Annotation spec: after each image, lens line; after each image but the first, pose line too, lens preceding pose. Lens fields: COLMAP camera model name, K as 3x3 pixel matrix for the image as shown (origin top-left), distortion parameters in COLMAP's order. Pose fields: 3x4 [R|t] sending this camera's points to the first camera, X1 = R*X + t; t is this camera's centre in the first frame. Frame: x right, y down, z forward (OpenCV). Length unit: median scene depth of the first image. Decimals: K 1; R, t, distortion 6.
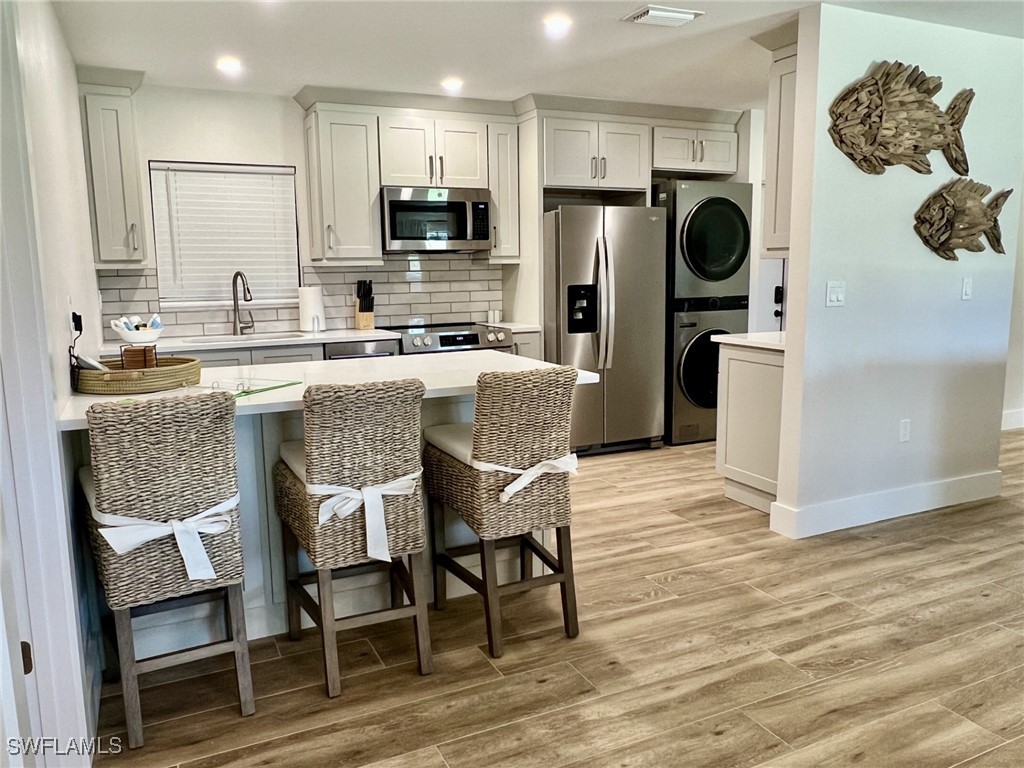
lens RADIAL K [[778.8, 0, 512.0], [0, 778.8, 384.0], [0, 0, 1]] dist [0.003879, 0.002713]
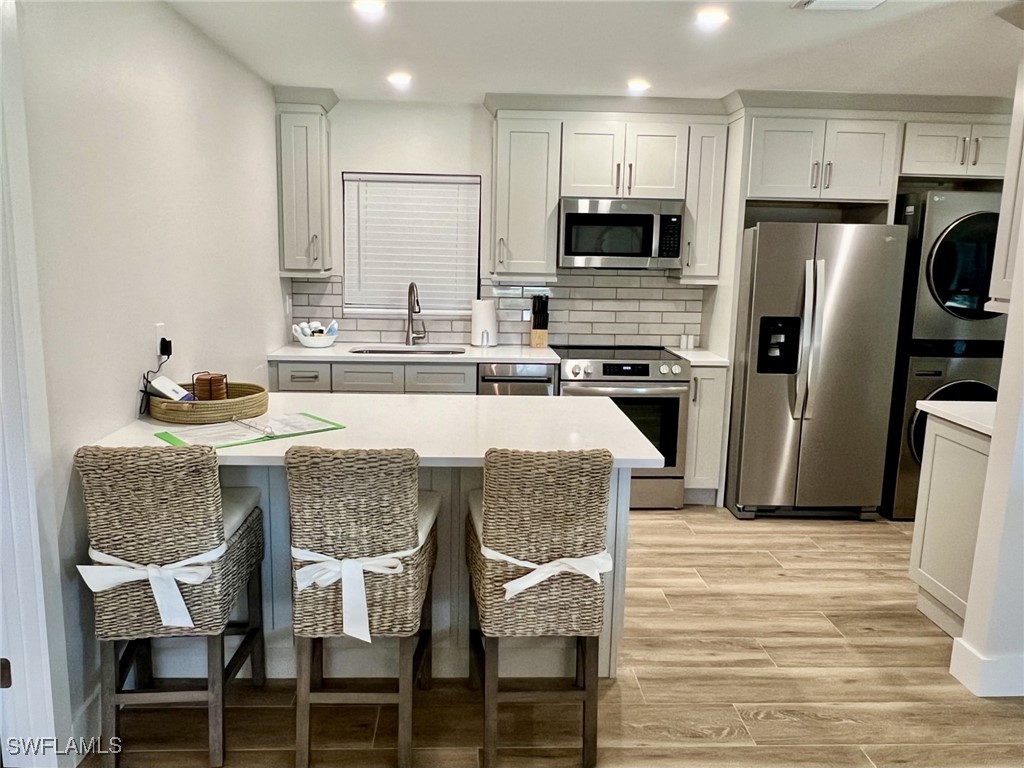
lens RADIAL K [[800.2, 0, 500.1], [0, 800.2, 385.3], [0, 0, 1]] dist [-0.000575, 0.000509]
pose [[0.918027, 0.099941, -0.383716, 0.191384], [-0.092355, 0.994993, 0.038197, -0.074860], [0.385612, 0.000372, 0.922661, 0.113115]]
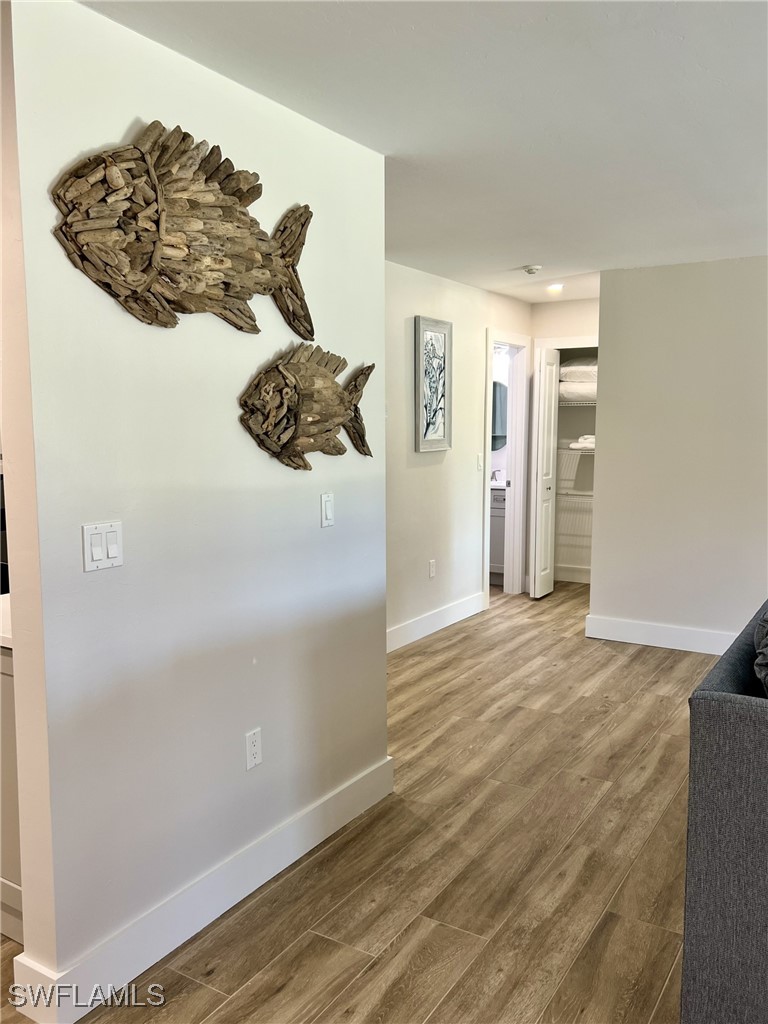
lens RADIAL K [[818.6, 0, 383.0], [0, 818.6, 519.0], [0, 0, 1]] dist [-0.000428, -0.007373]
pose [[0.847219, -0.054152, 0.528476, 0.255942], [0.074045, 0.997118, -0.016531, -0.099839], [-0.526058, 0.053136, 0.848787, 0.386223]]
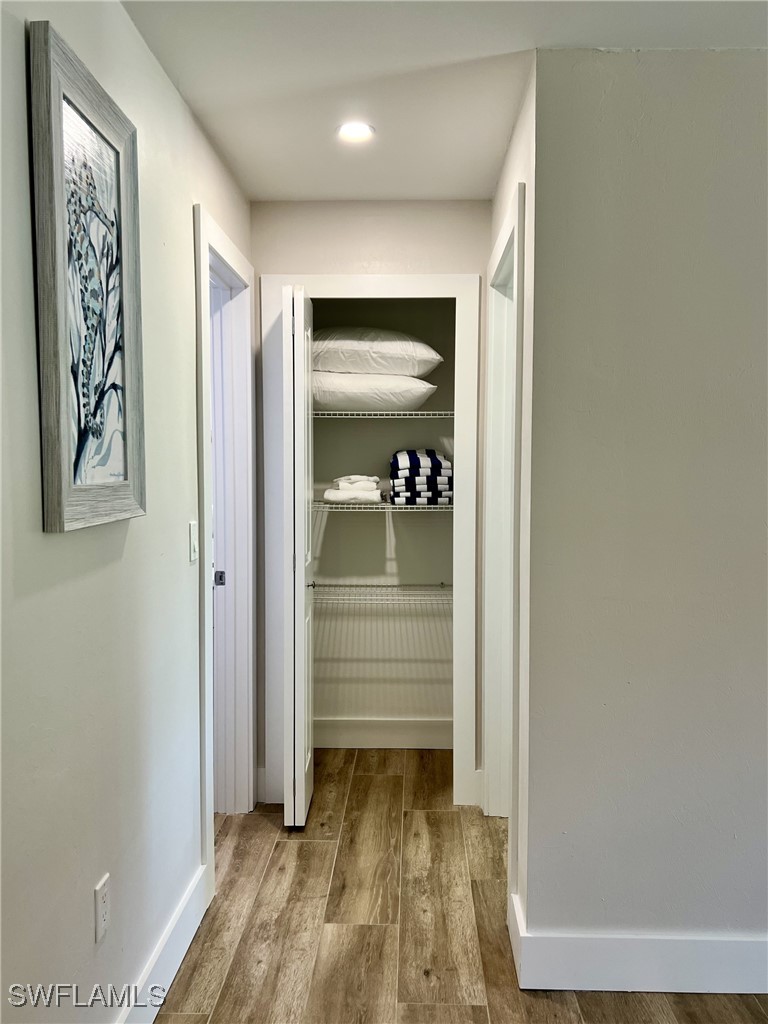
lens RADIAL K [[818.6, 0, 383.0], [0, 818.6, 519.0], [0, 0, 1]] dist [-0.000428, -0.007373]
pose [[0.474402, -0.044585, 0.879179, 0.757678], [0.121138, 0.992522, -0.015033, -0.207363], [-0.871934, 0.113634, 0.476255, 1.166682]]
